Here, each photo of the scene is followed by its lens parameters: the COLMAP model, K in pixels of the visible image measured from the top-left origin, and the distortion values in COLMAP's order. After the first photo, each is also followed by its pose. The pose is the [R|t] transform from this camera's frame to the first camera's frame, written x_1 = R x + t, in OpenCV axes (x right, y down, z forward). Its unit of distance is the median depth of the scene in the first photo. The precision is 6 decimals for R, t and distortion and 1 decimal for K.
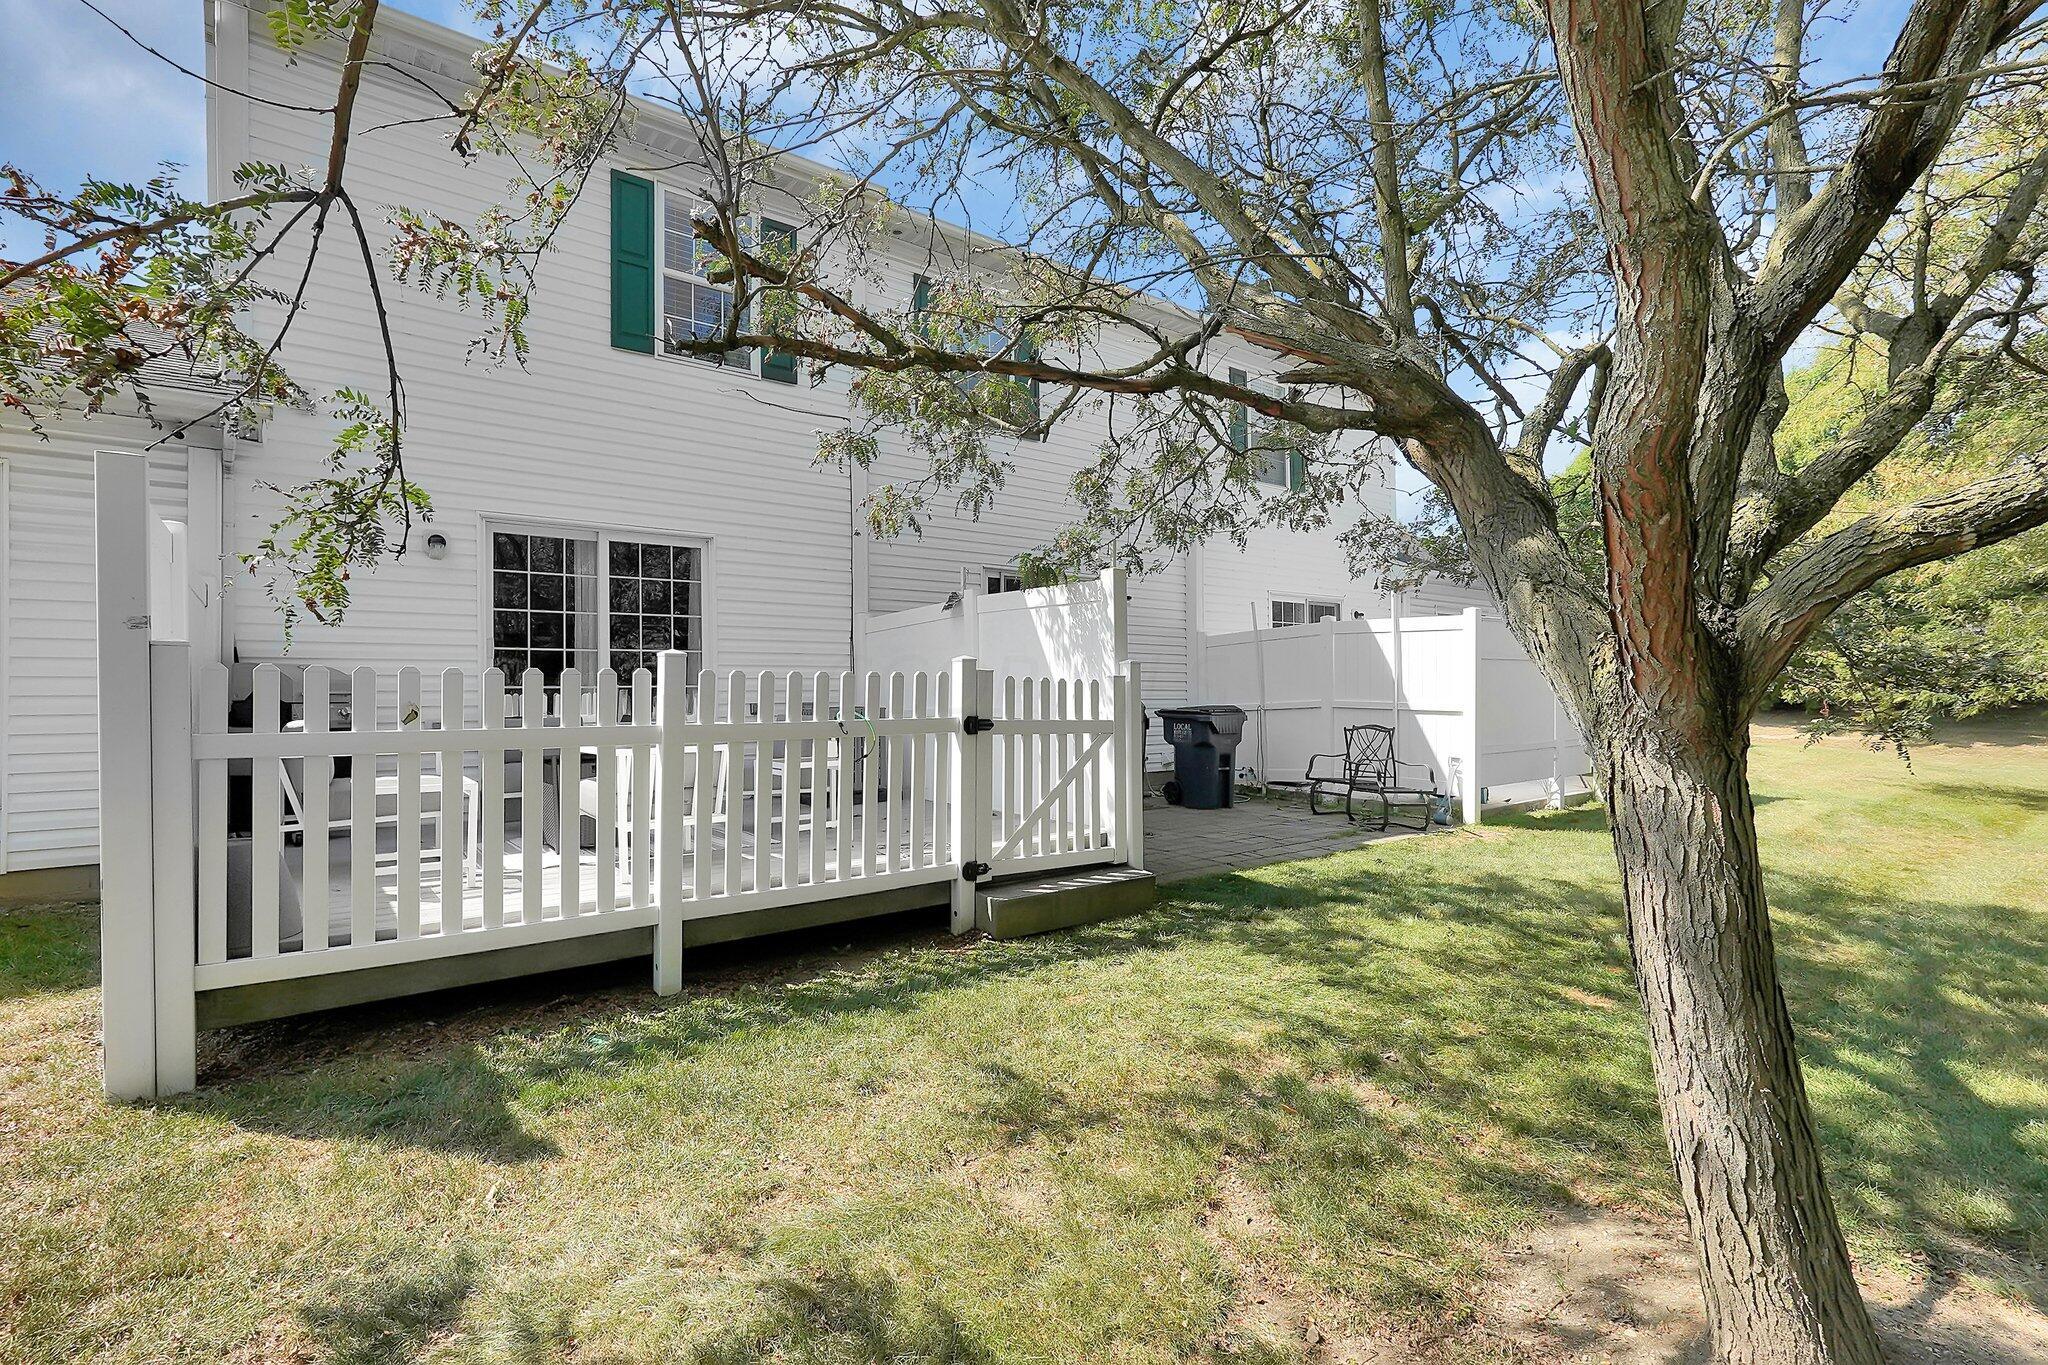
lens RADIAL K [[955.1, 0, 1016.8], [0, 955.1, 678.3], [0, 0, 1]] dist [-0.021730, 0.010249]
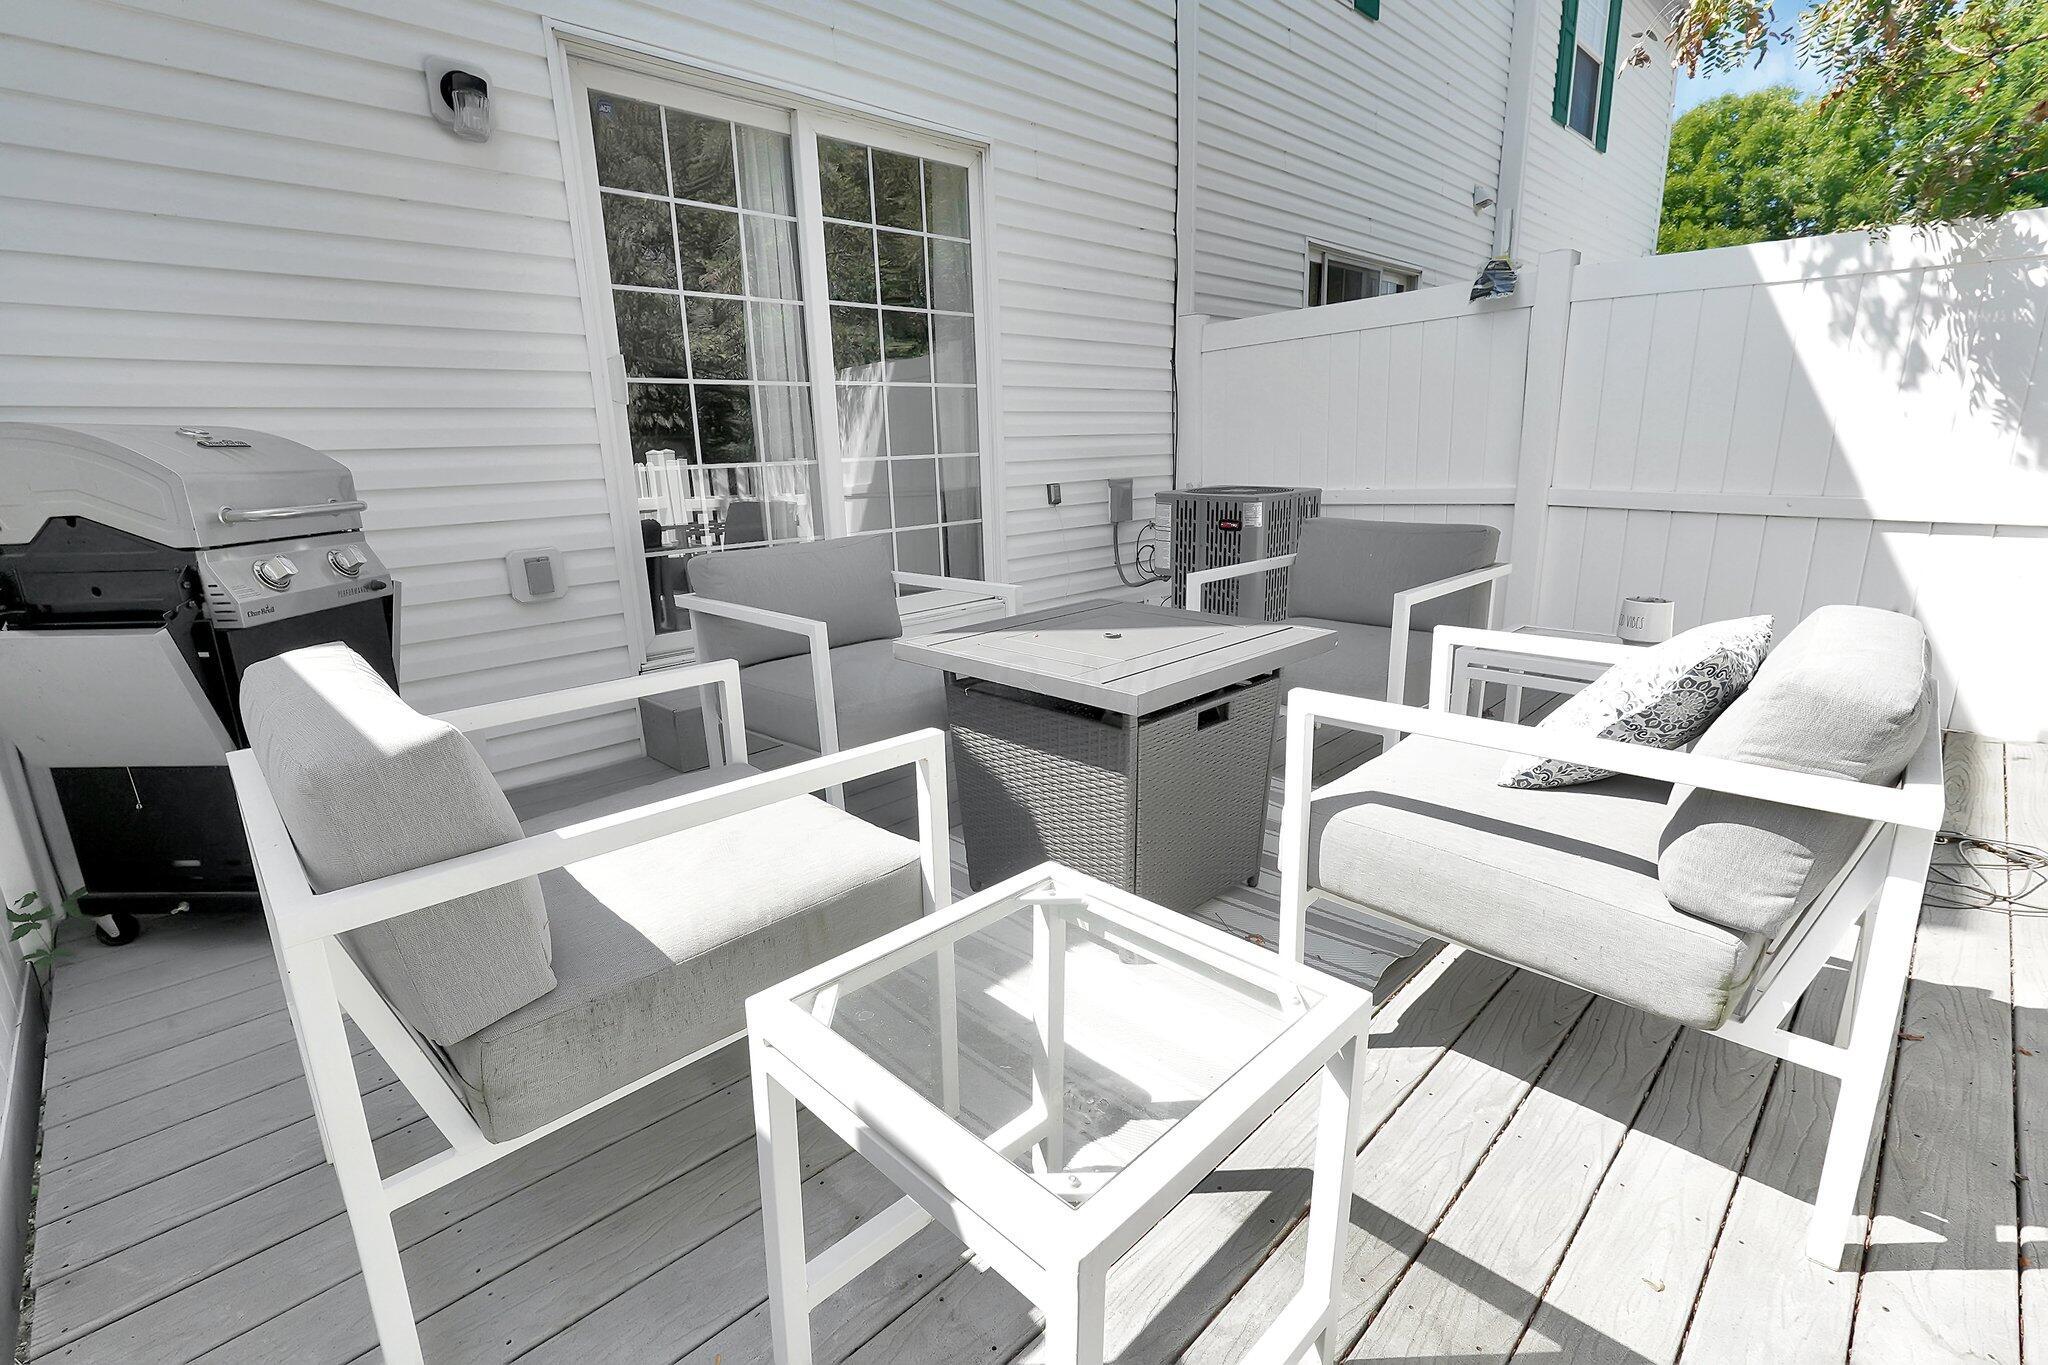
lens RADIAL K [[955.1, 0, 1021.0], [0, 955.1, 681.9], [0, 0, 1]] dist [-0.021730, 0.010249]
pose [[0.992179, -0.052082, 0.113441, -0.431674], [0.021841, 0.967212, 0.253029, -0.004117], [-0.122900, -0.248572, 0.960785, 0.526590]]
